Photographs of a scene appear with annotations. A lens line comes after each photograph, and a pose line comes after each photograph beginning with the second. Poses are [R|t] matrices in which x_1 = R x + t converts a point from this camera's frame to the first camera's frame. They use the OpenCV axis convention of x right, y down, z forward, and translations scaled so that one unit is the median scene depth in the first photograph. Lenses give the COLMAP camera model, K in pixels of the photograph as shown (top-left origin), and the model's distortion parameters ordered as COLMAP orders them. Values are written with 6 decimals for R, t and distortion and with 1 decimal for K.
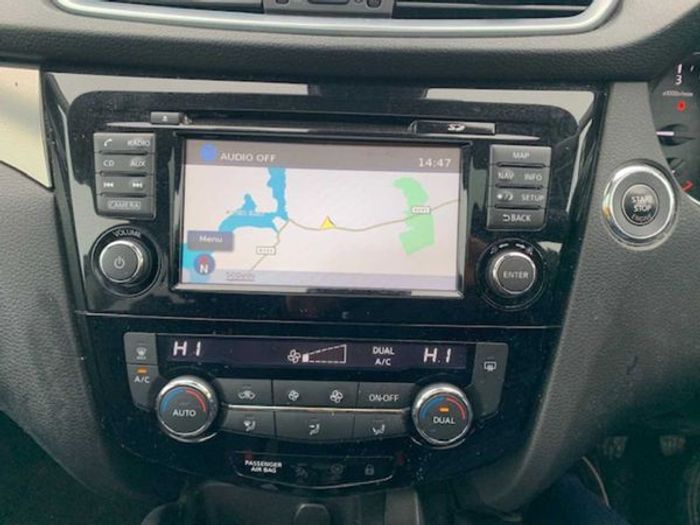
lens RADIAL K [[545.5, 0, 350.0], [0, 545.5, 262.5], [0, 0, 1]] dist [0.002577, -0.008476]
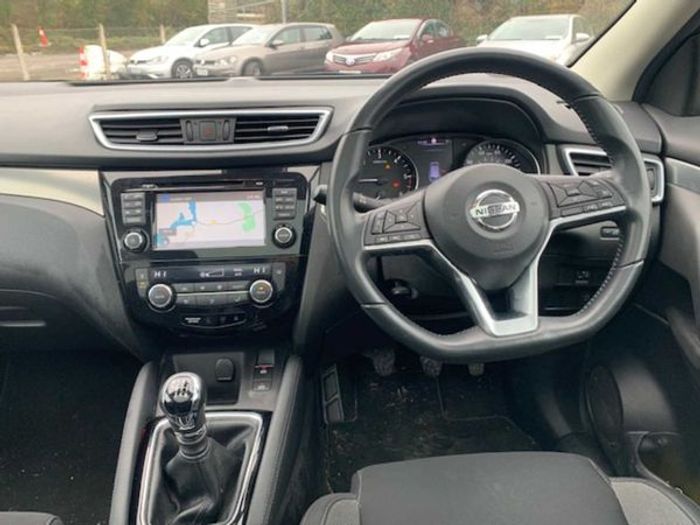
lens RADIAL K [[545.5, 0, 350.0], [0, 545.5, 262.5], [0, 0, 1]] dist [0.002577, -0.008476]
pose [[0.995978, -0.072911, 0.052082, 0.461307], [0.077746, 0.992166, -0.097788, 0.425347], [-0.044544, 0.101444, 0.993844, -1.597610]]
